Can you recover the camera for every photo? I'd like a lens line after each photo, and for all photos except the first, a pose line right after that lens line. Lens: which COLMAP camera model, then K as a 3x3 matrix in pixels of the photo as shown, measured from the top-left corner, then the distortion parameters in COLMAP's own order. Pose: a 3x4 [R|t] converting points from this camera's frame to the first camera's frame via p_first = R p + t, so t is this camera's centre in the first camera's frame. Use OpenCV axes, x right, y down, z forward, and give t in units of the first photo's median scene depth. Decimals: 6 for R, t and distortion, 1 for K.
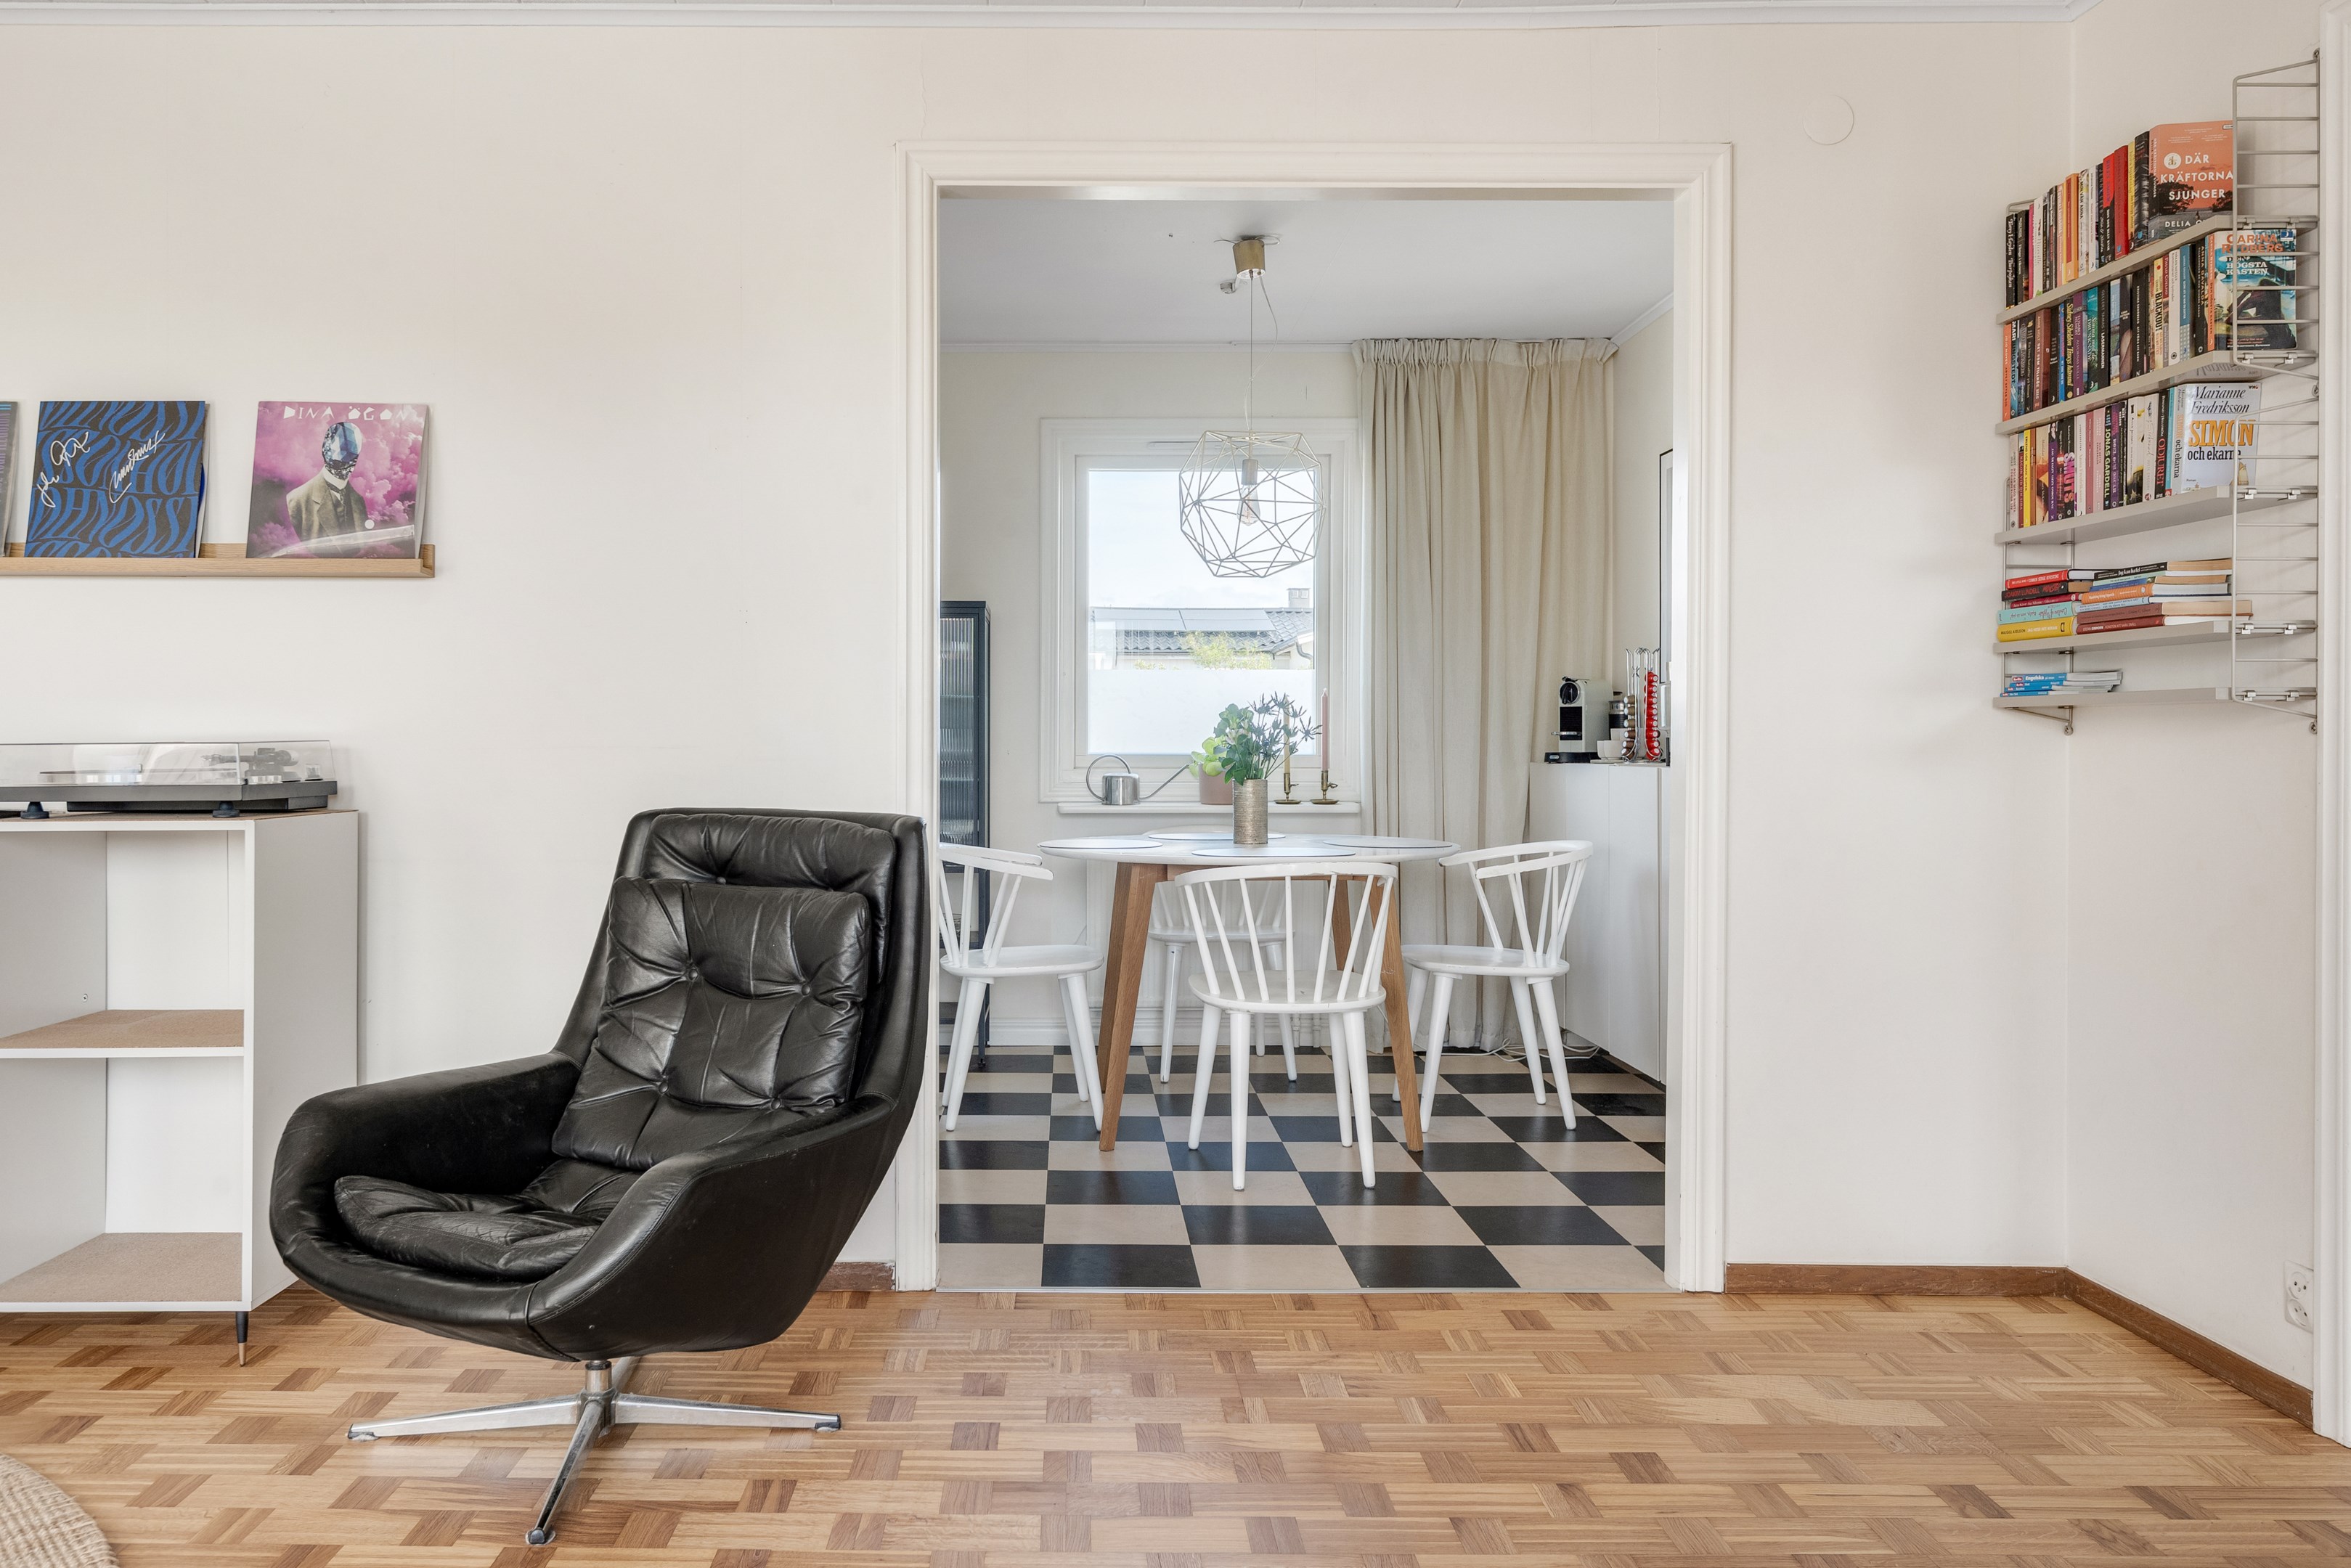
lens RADIAL K [[1686.6, 0, 1135.2], [0, 1686.6, 748.7], [0, 0, 1]] dist [0.000998, 0.001067]
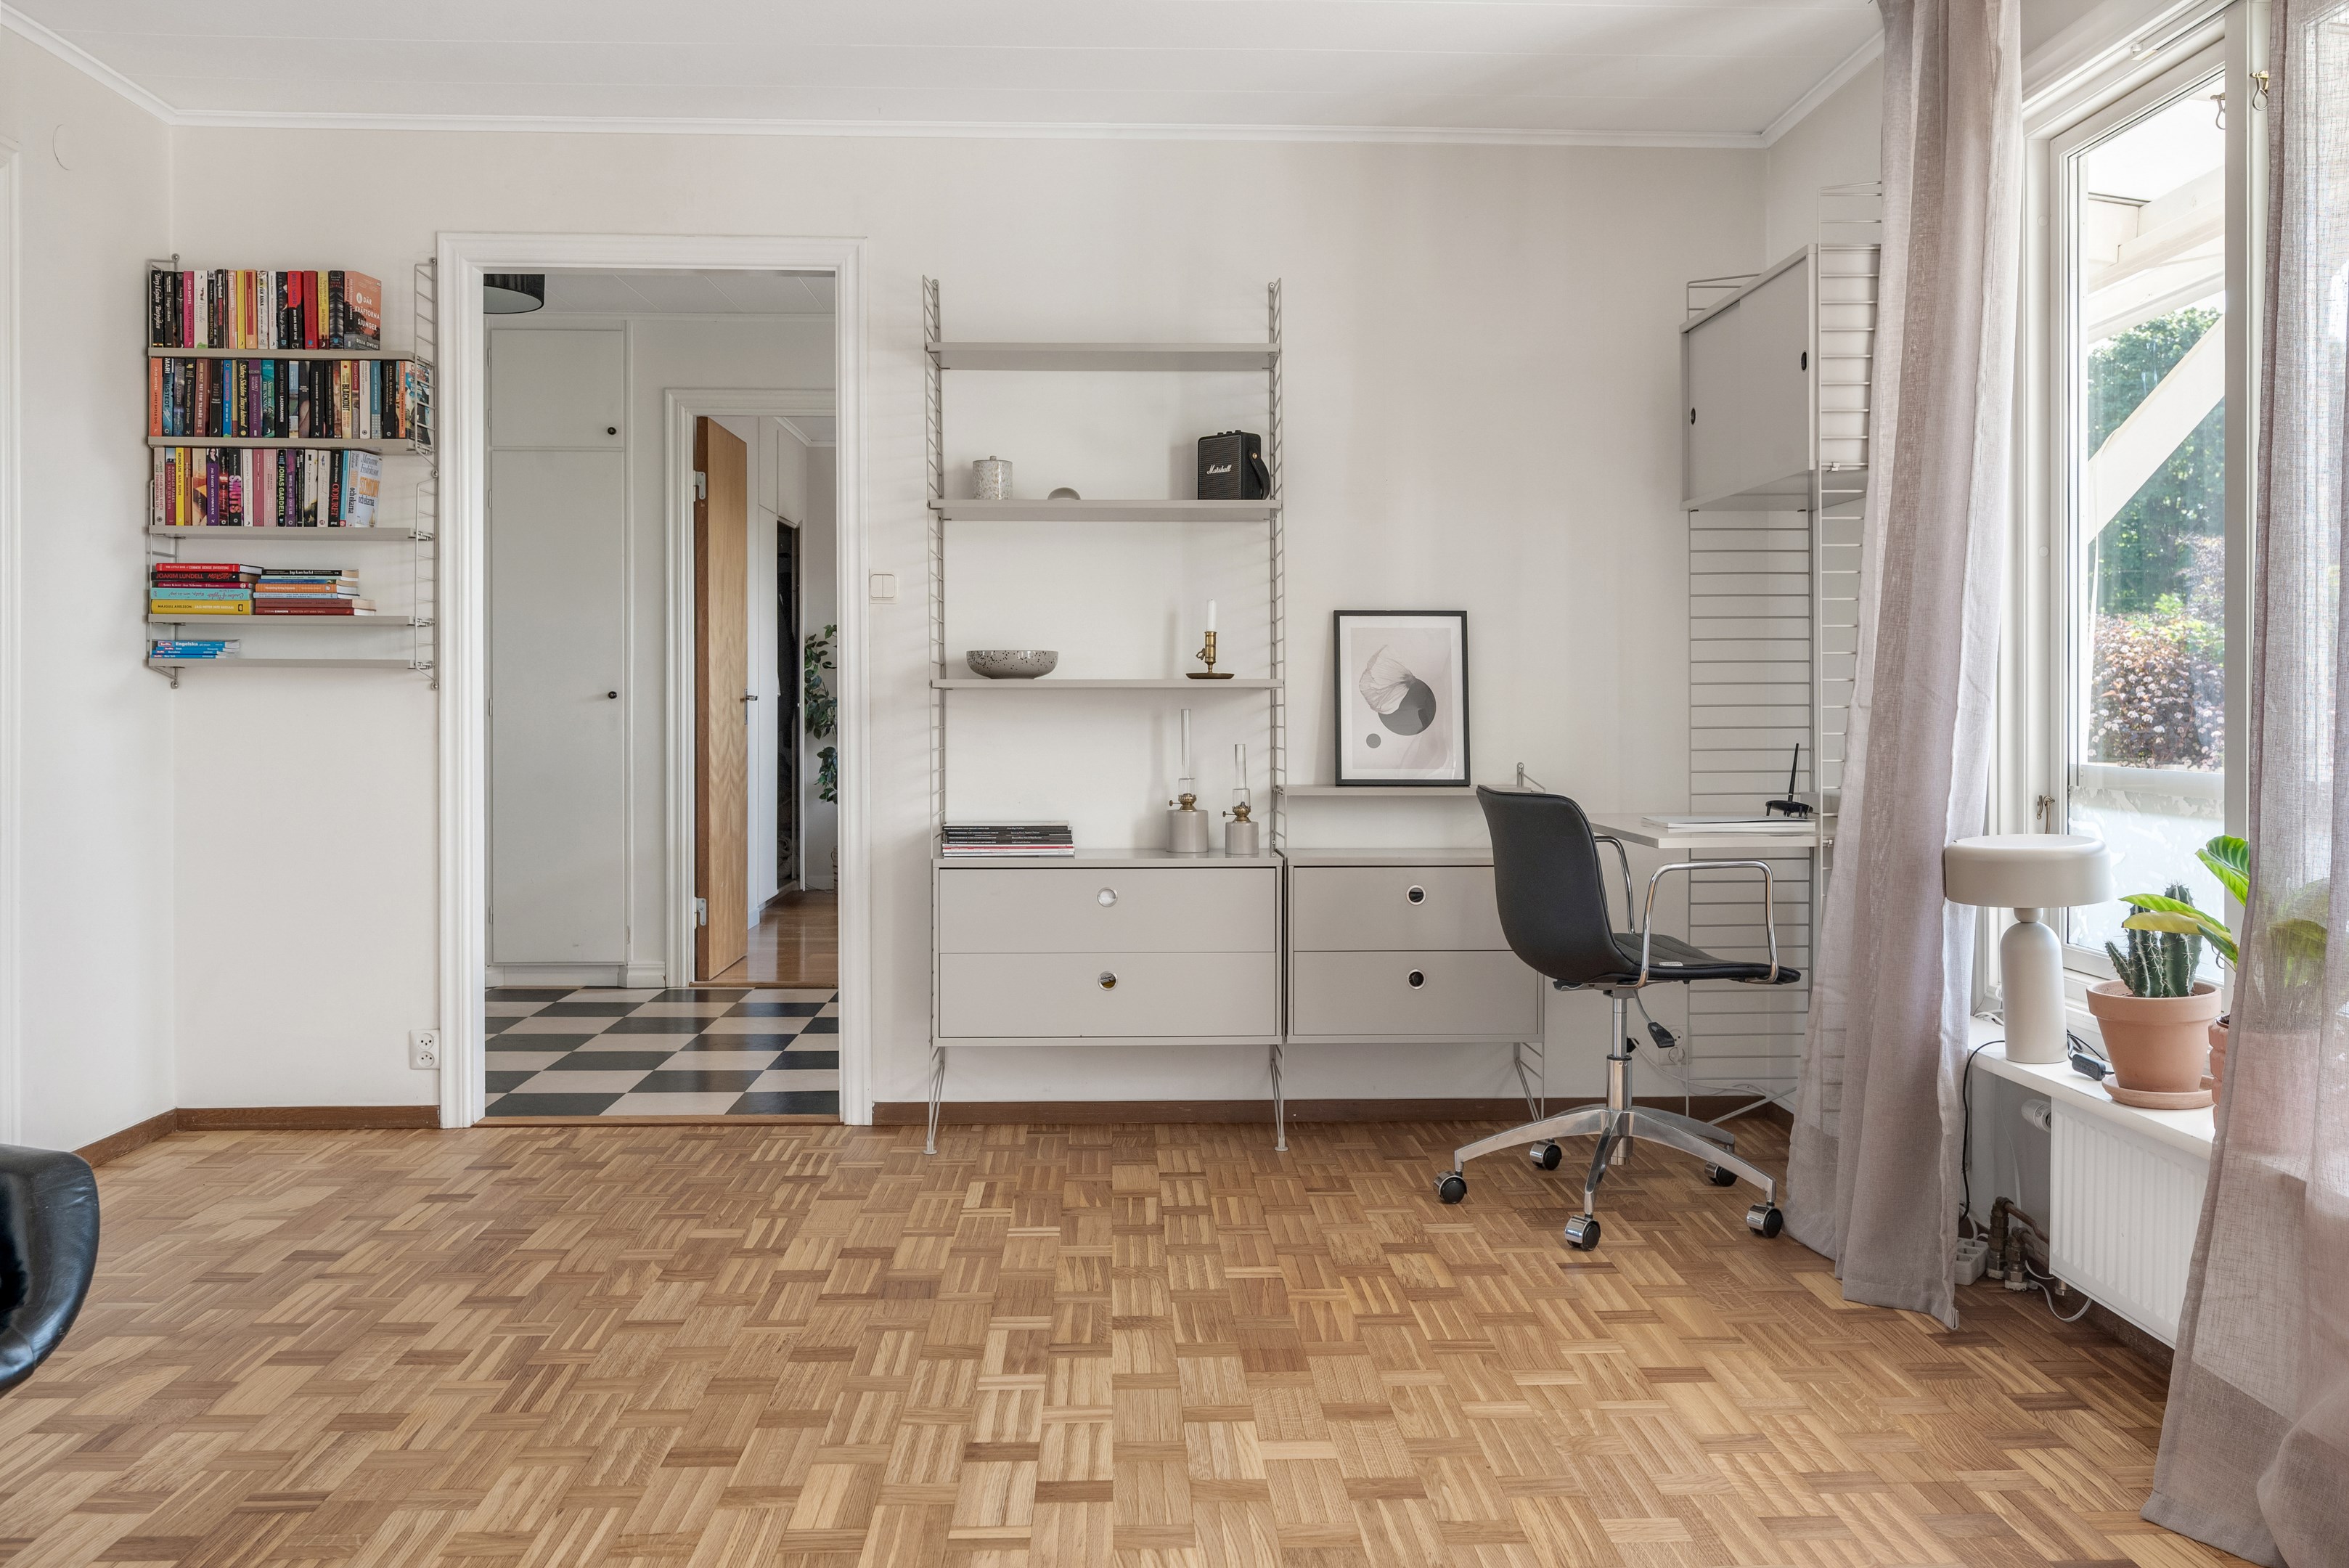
lens RADIAL K [[1685.3, 0, 1129.4], [0, 1685.3, 700.4], [0, 0, 1]] dist [0.000998, 0.001067]
pose [[0.012670, -0.009034, 0.999879, -0.776589], [-0.001439, 0.999958, 0.009053, -0.013150], [-0.999919, -0.001553, 0.012656, 0.291756]]
